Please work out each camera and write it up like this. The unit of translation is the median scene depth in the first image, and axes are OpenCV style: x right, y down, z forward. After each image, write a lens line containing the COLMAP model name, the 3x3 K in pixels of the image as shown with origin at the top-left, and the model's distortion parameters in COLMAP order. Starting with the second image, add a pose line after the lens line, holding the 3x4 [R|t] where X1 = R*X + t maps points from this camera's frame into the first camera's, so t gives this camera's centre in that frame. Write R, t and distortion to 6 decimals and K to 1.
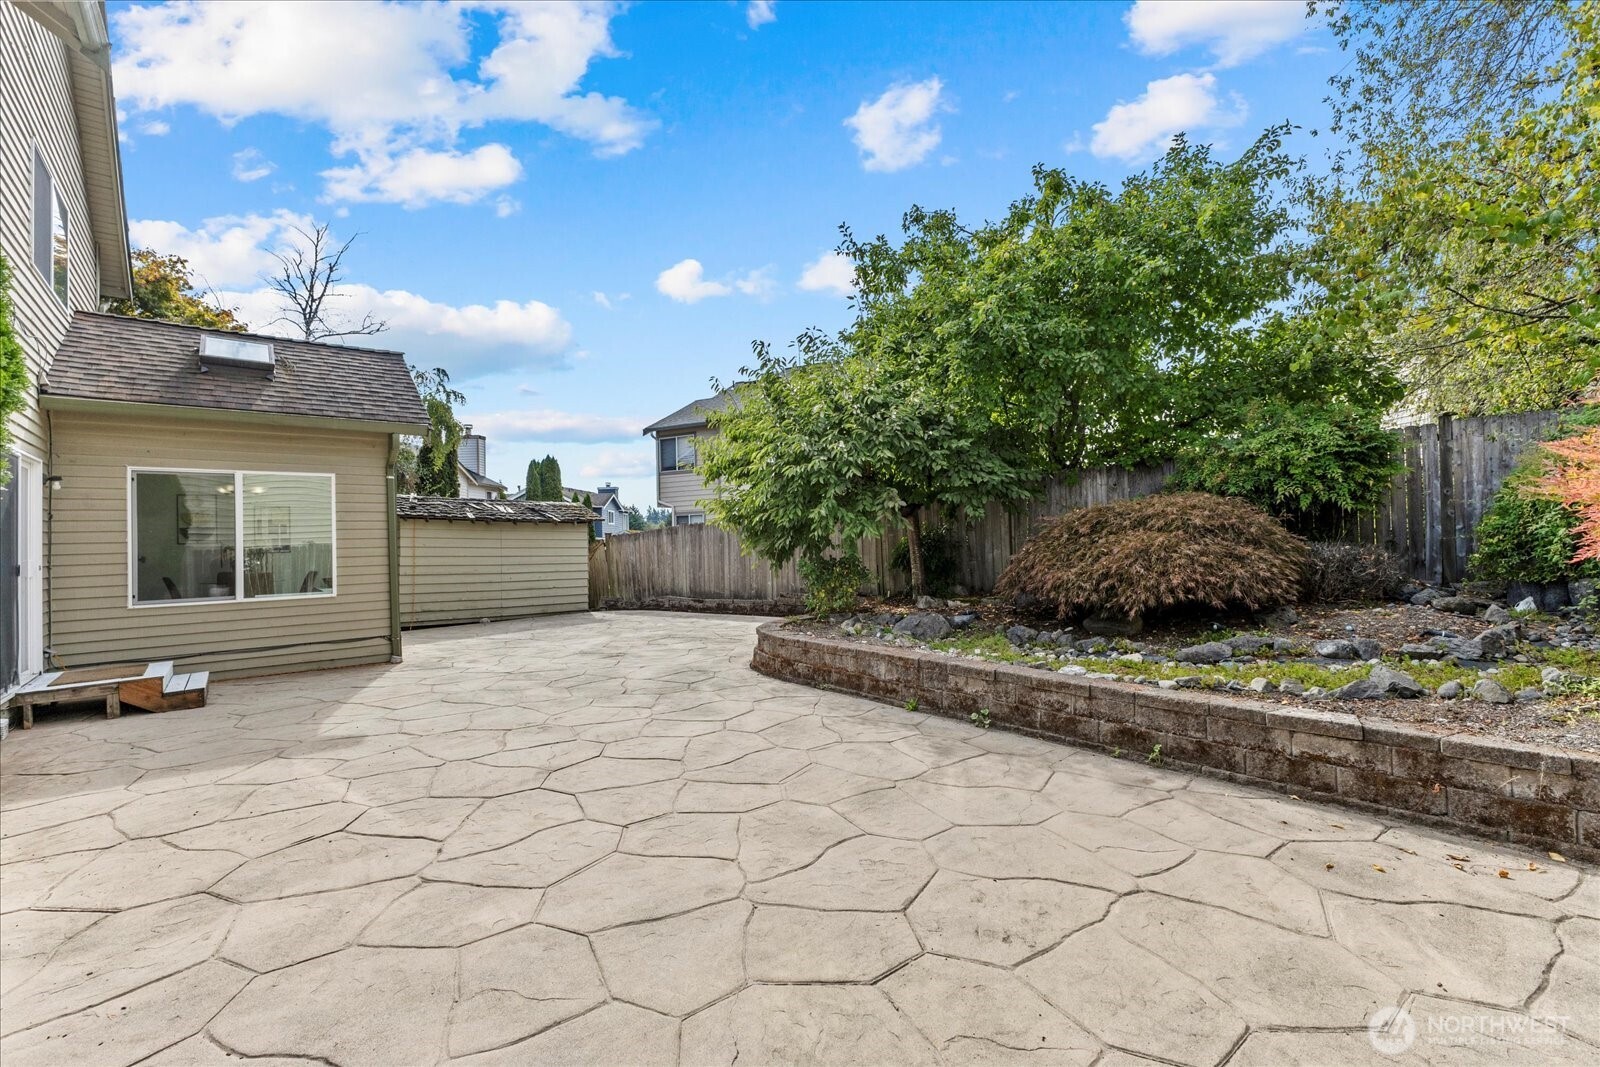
lens RADIAL K [[700.3, 0, 789.4], [0, 700.3, 537.1], [0, 0, 1]] dist [-0.000061, -0.000143]
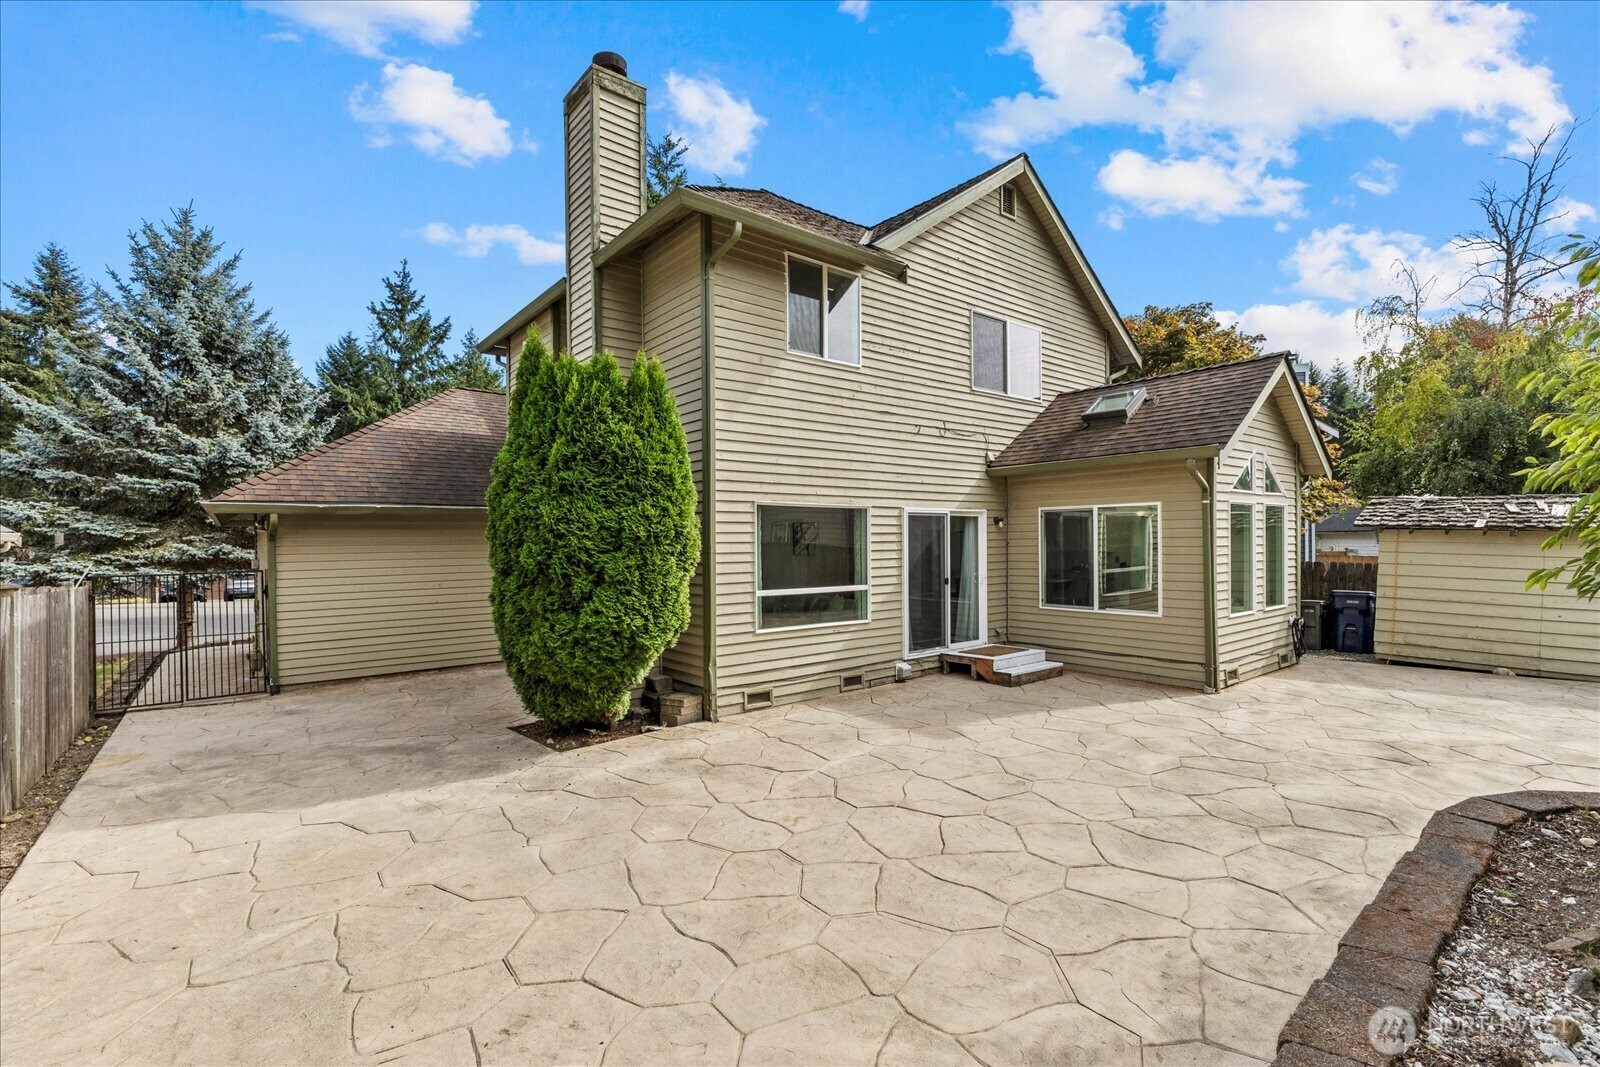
lens RADIAL K [[700.3, 0, 789.4], [0, 700.3, 537.1], [0, 0, 1]] dist [-0.000061, -0.000143]
pose [[-0.004530, 0.018389, -0.999821, 0.703013], [0.020341, 0.999626, 0.018294, -0.114795], [0.999783, -0.020255, -0.004902, 0.732497]]
